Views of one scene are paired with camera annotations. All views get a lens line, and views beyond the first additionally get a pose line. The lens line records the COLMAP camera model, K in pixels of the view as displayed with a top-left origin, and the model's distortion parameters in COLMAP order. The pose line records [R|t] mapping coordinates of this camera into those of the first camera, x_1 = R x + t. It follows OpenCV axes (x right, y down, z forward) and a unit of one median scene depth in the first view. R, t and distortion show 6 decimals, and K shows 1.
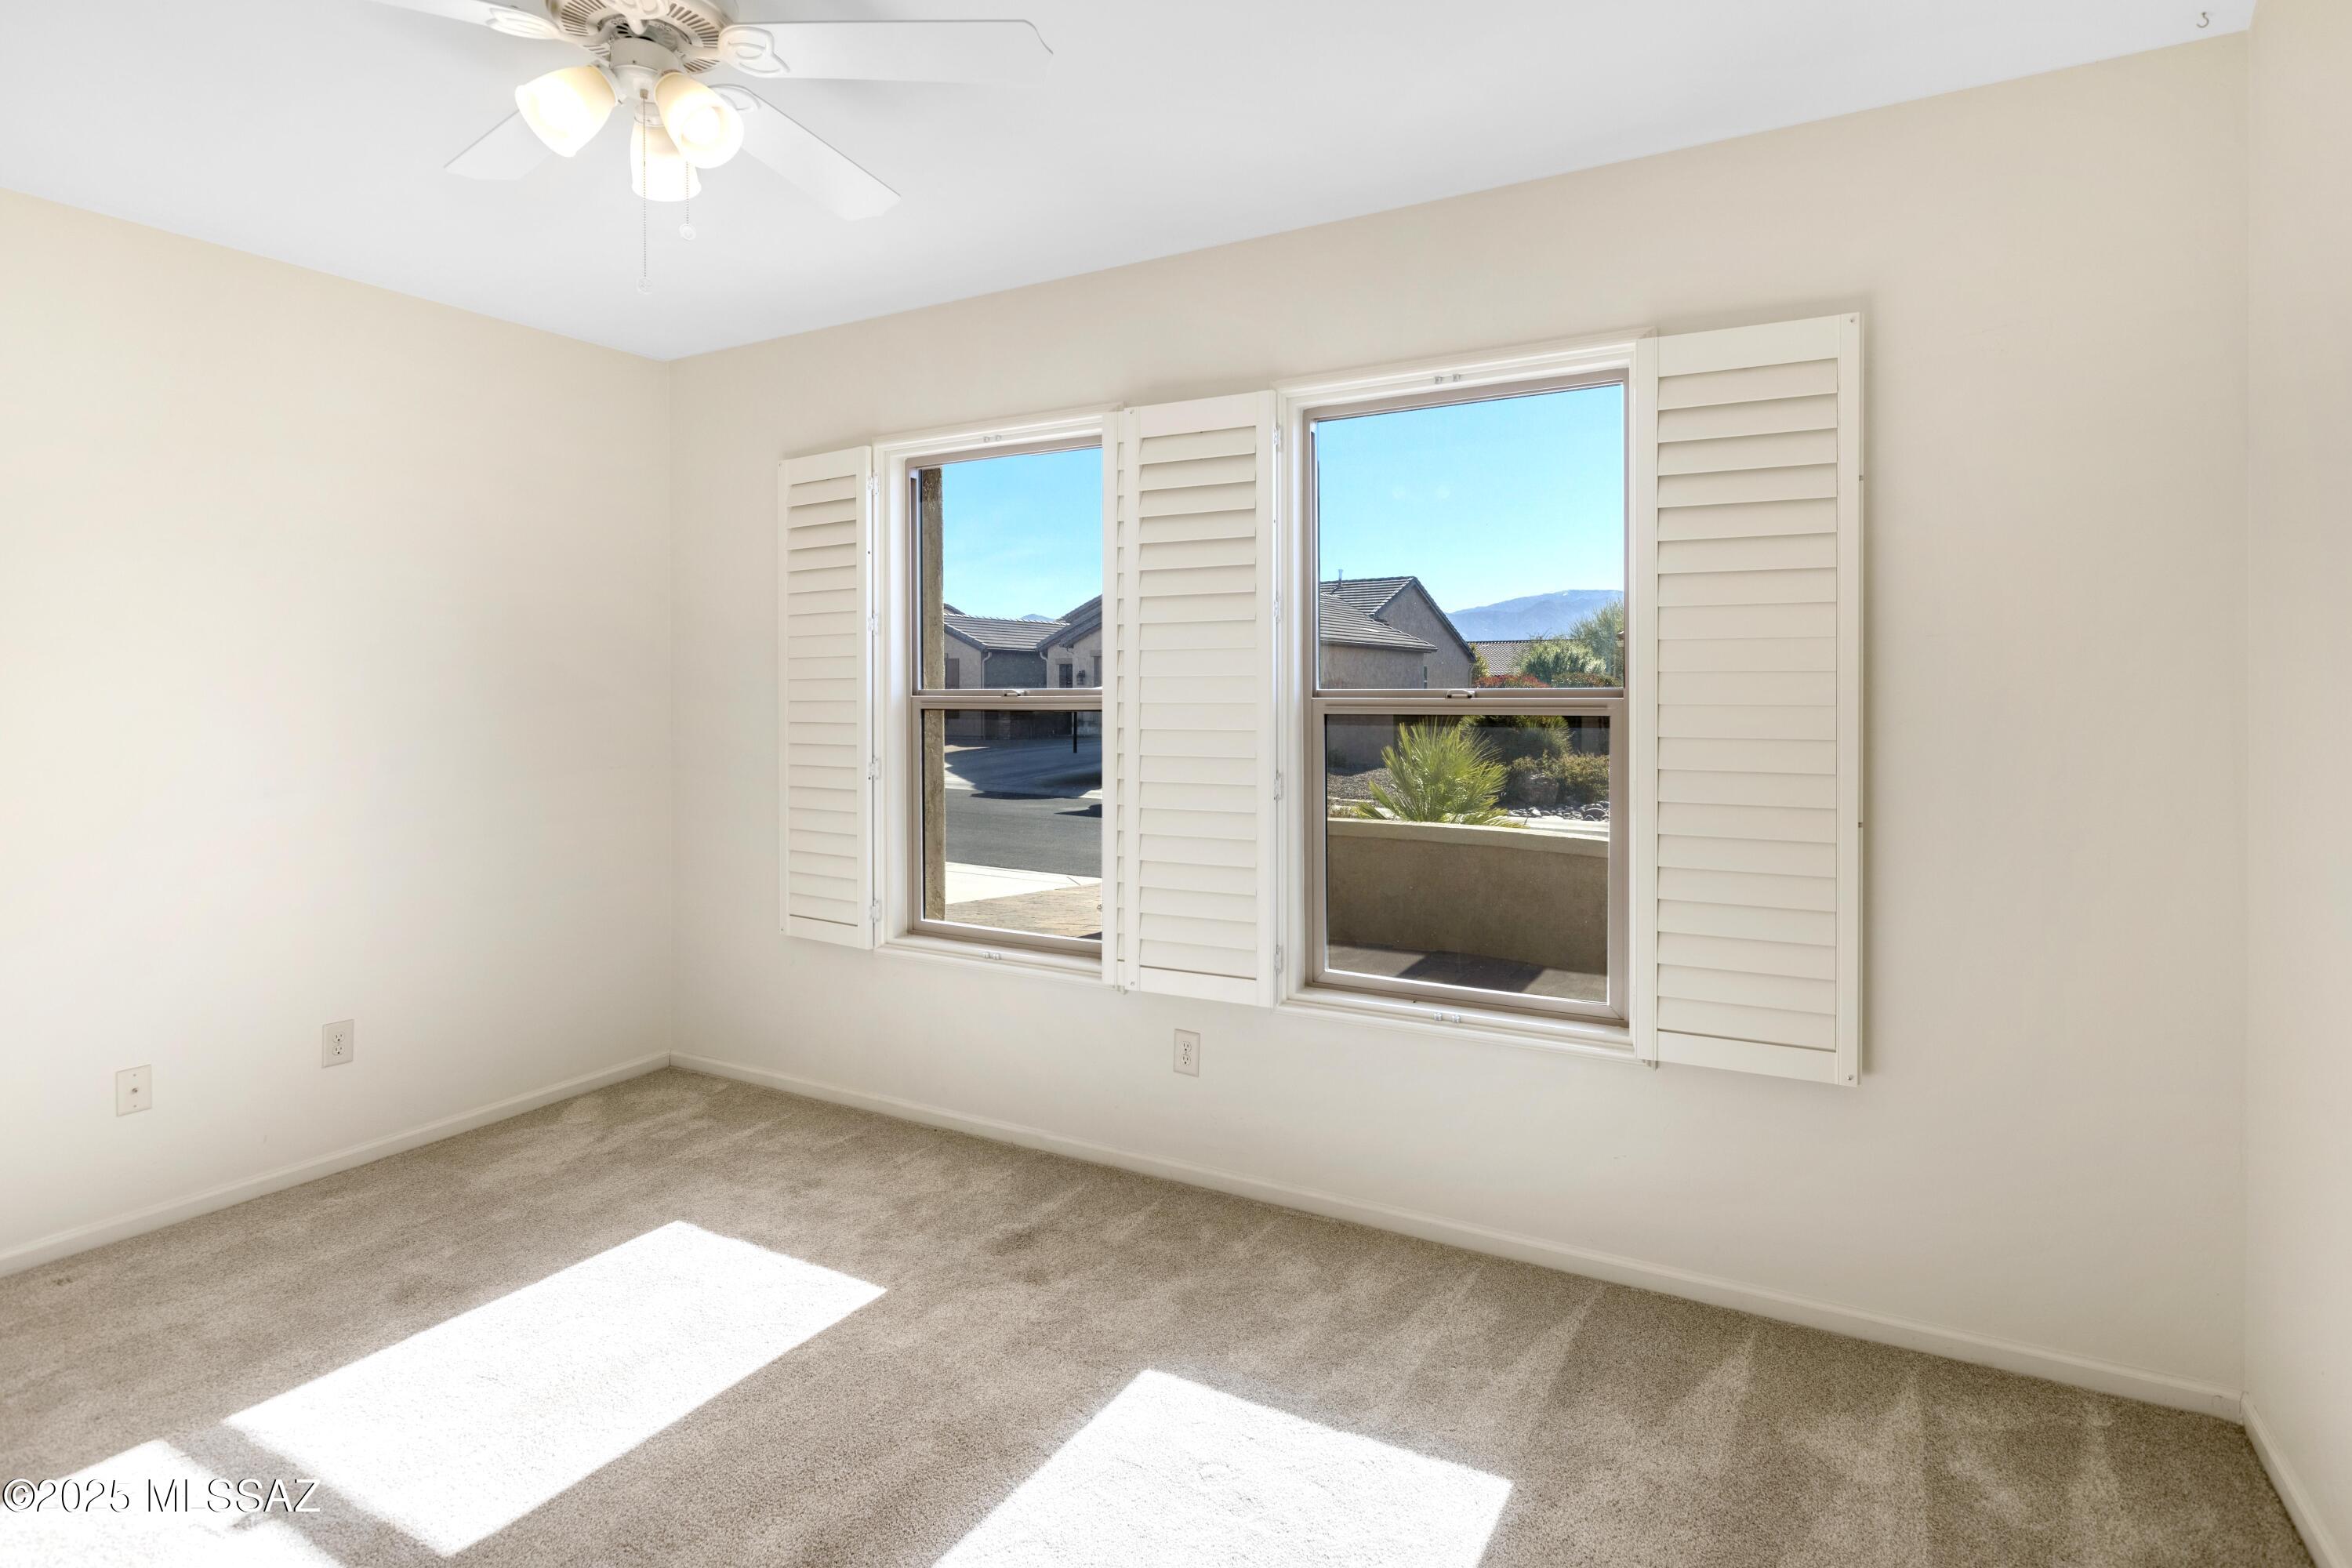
lens RADIAL K [[1219.8, 0, 1170.9], [0, 1219.8, 696.1], [0, 0, 1]] dist [-0.001209, -0.000767]
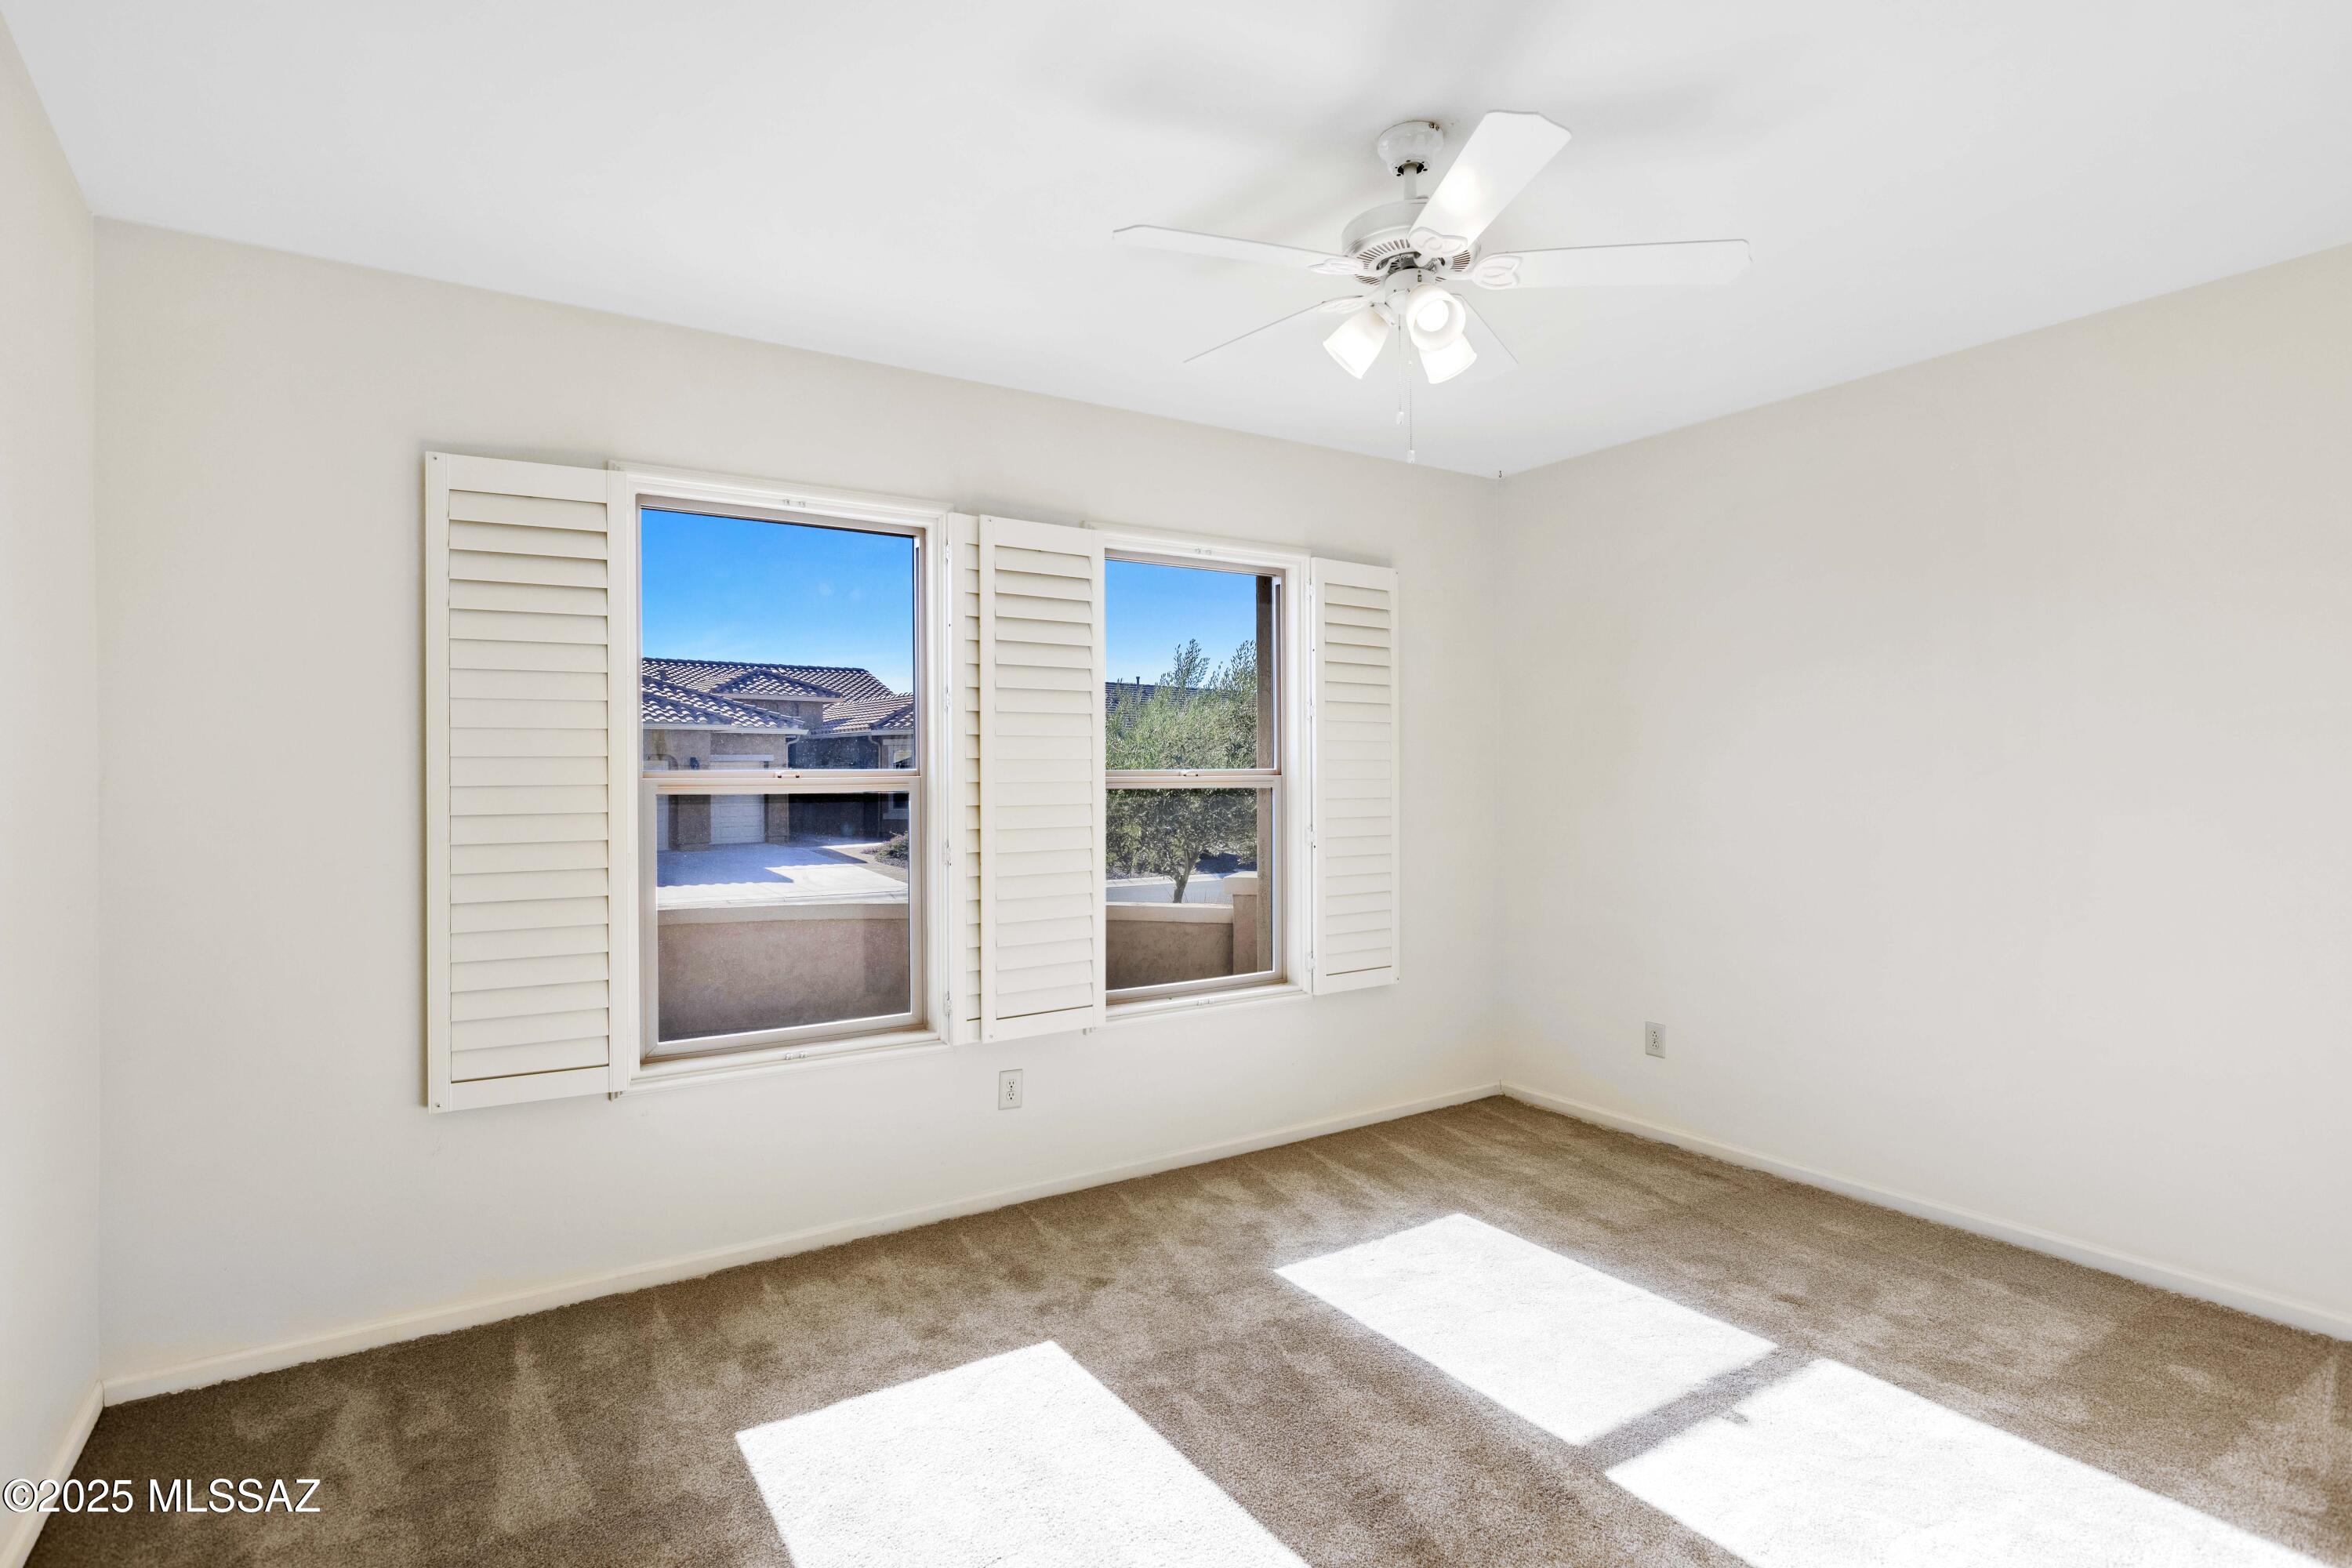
lens RADIAL K [[1187.3, 0, 1182.6], [0, 1187.3, 766.8], [0, 0, 1]] dist [0.003047, -0.000008]
pose [[0.452015, -0.001157, 0.892010, -1.010483], [0.007076, 0.999972, -0.002289, -0.006278], [-0.891982, 0.007346, 0.452011, 0.394079]]
